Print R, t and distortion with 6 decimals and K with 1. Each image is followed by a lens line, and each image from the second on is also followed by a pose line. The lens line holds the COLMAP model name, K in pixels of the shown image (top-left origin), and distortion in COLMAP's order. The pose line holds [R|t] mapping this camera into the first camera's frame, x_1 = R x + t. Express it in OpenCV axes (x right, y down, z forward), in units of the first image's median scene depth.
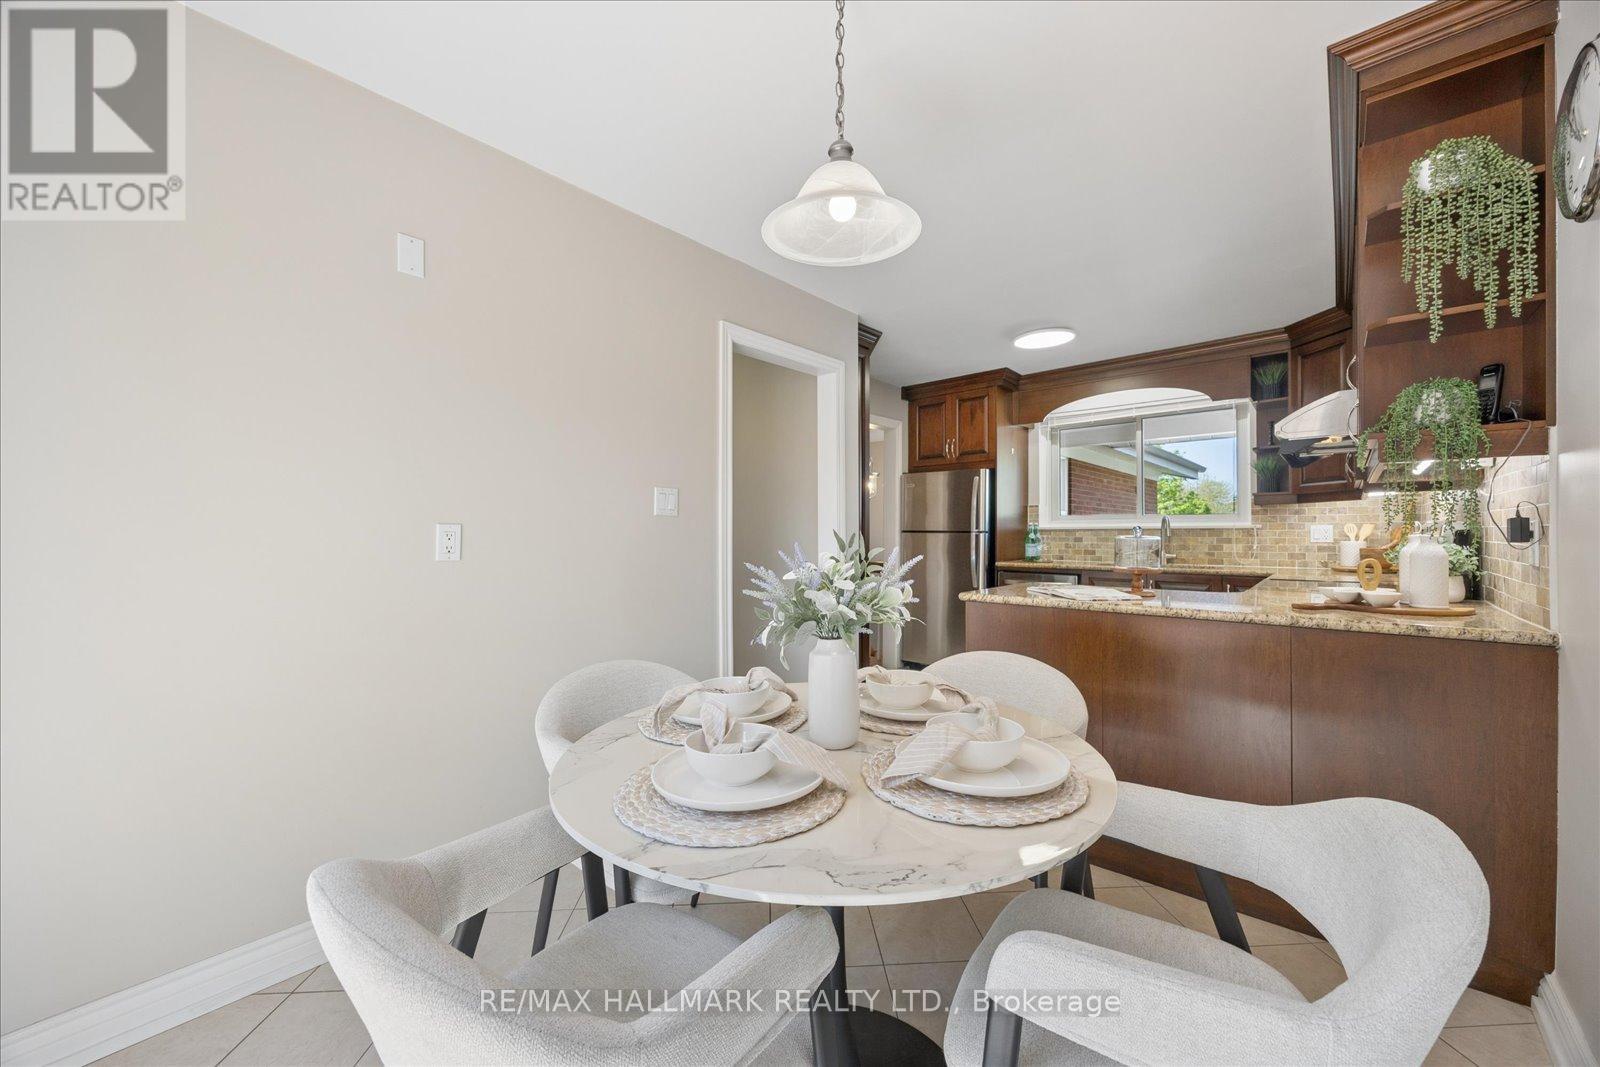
lens RADIAL K [[609.8, 0, 801.7], [0, 609.8, 531.2], [0, 0, 1]] dist [-0.001462, 0.000000]
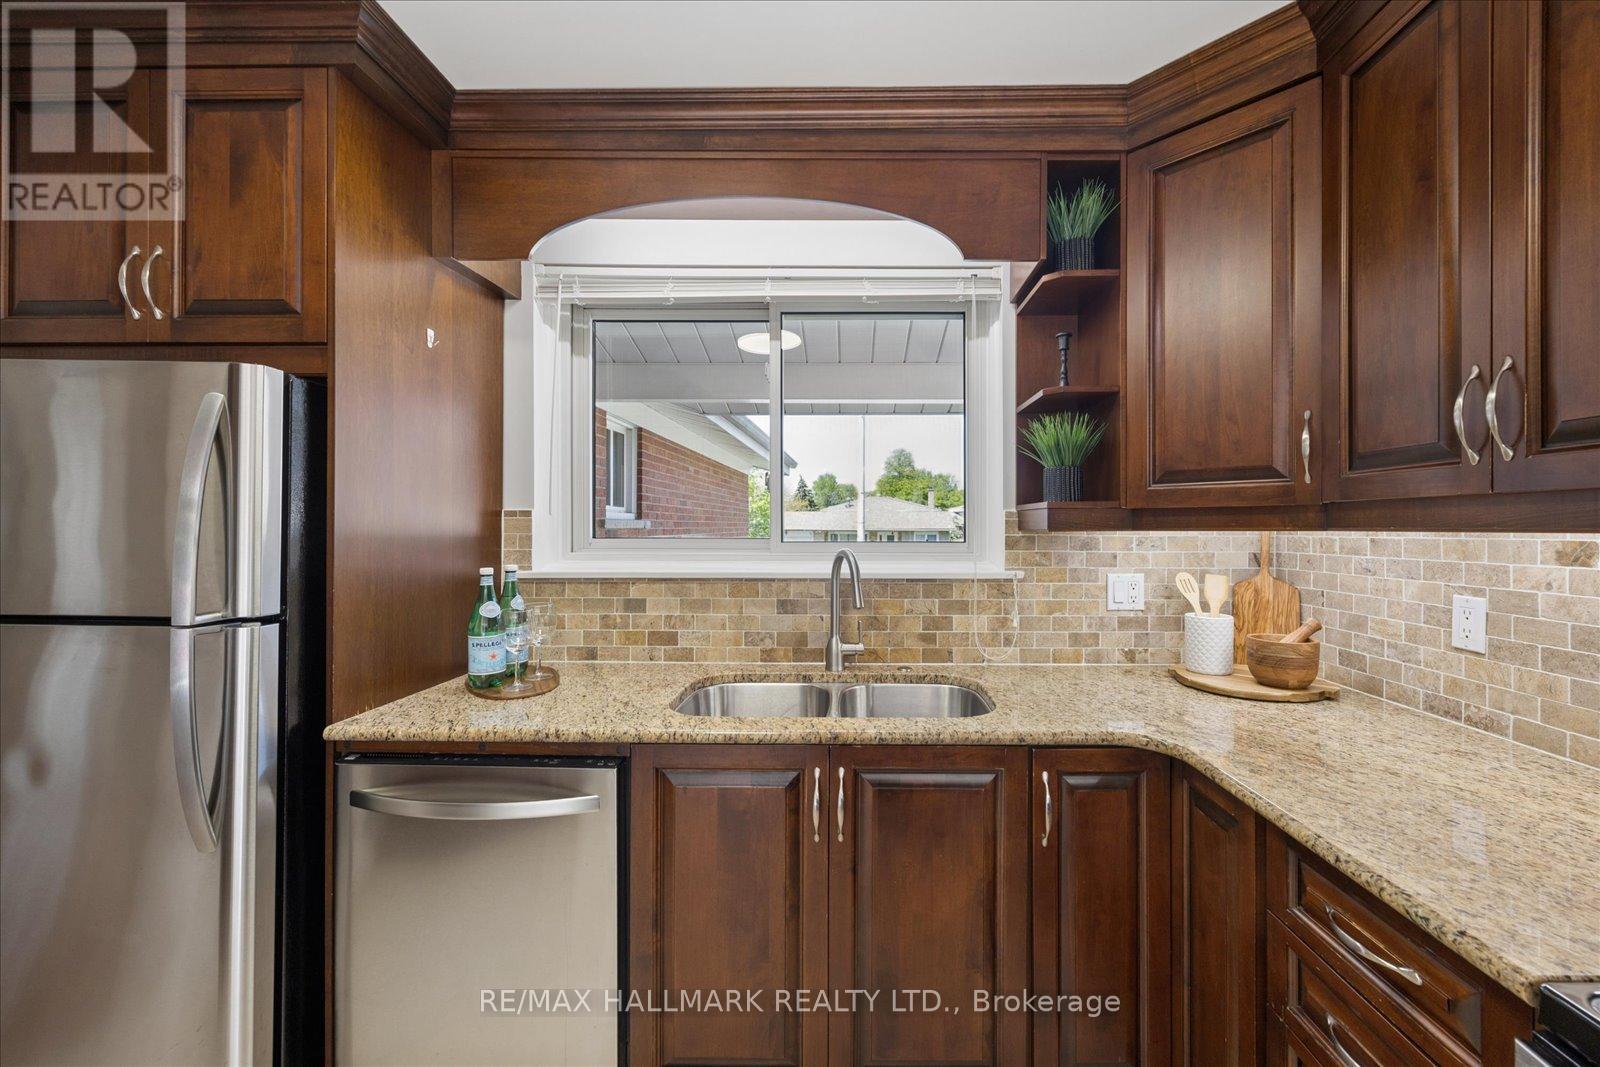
lens RADIAL K [[620.2, 0, 857.1], [0, 620.2, 529.1], [0, 0, 1]] dist [-0.001251, -0.000081]
pose [[0.745008, -0.000193, 0.667056, 0.312738], [-0.005643, 0.999962, 0.006593, -0.038559], [-0.667032, -0.008676, 0.744979, 0.648437]]
